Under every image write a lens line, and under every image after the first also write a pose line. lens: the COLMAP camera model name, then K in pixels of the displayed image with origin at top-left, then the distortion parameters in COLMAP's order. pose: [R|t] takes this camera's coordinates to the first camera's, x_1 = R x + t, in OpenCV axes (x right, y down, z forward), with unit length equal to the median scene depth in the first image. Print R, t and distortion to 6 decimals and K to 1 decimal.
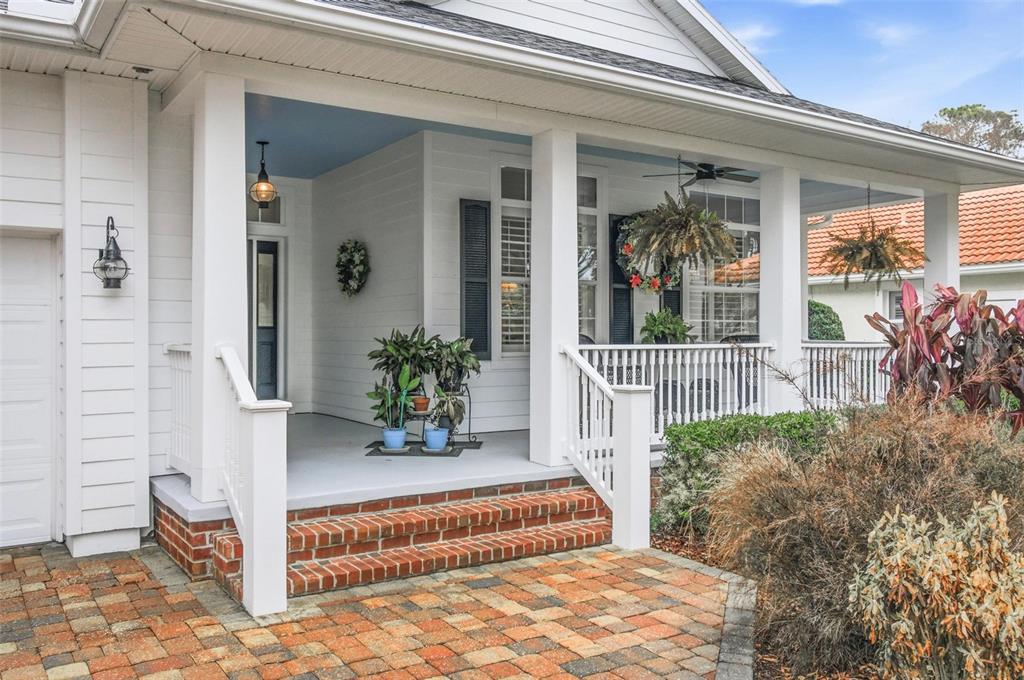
lens RADIAL K [[845.8, 0, 511.9], [0, 845.8, 338.5], [0, 0, 1]] dist [0.008145, 0.006697]
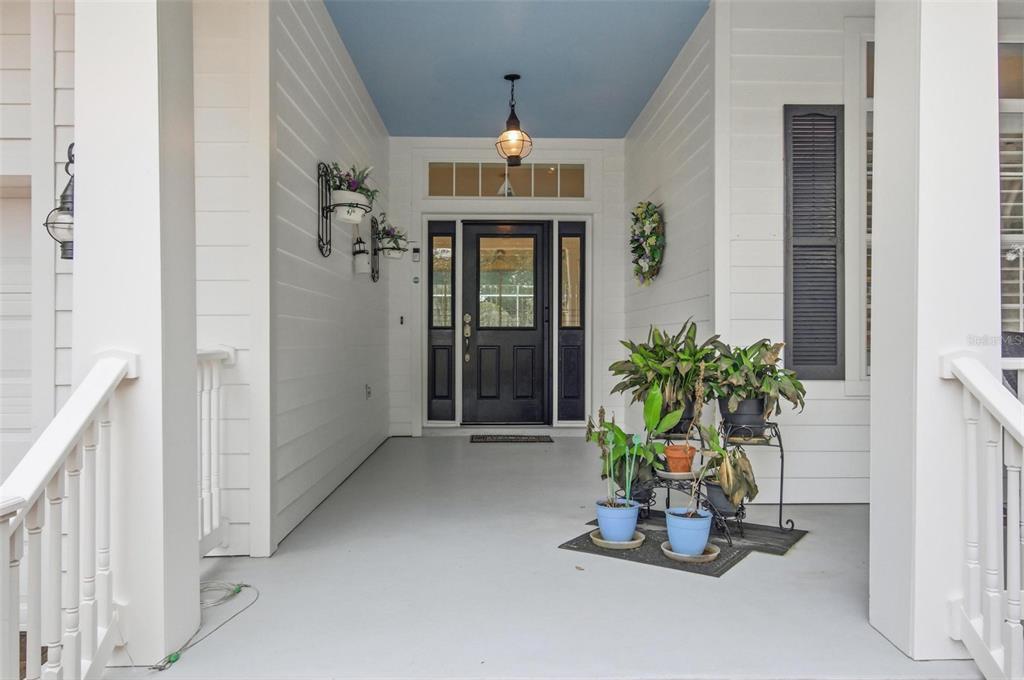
lens RADIAL K [[746.8, 0, 512.4], [0, 746.8, 345.0], [0, 0, 1]] dist [-0.012900, -0.002608]
pose [[0.850154, 0.004702, -0.526514, 0.056808], [-0.002192, 0.999983, 0.005392, -0.000317], [0.526530, -0.003430, 0.850150, 0.498013]]
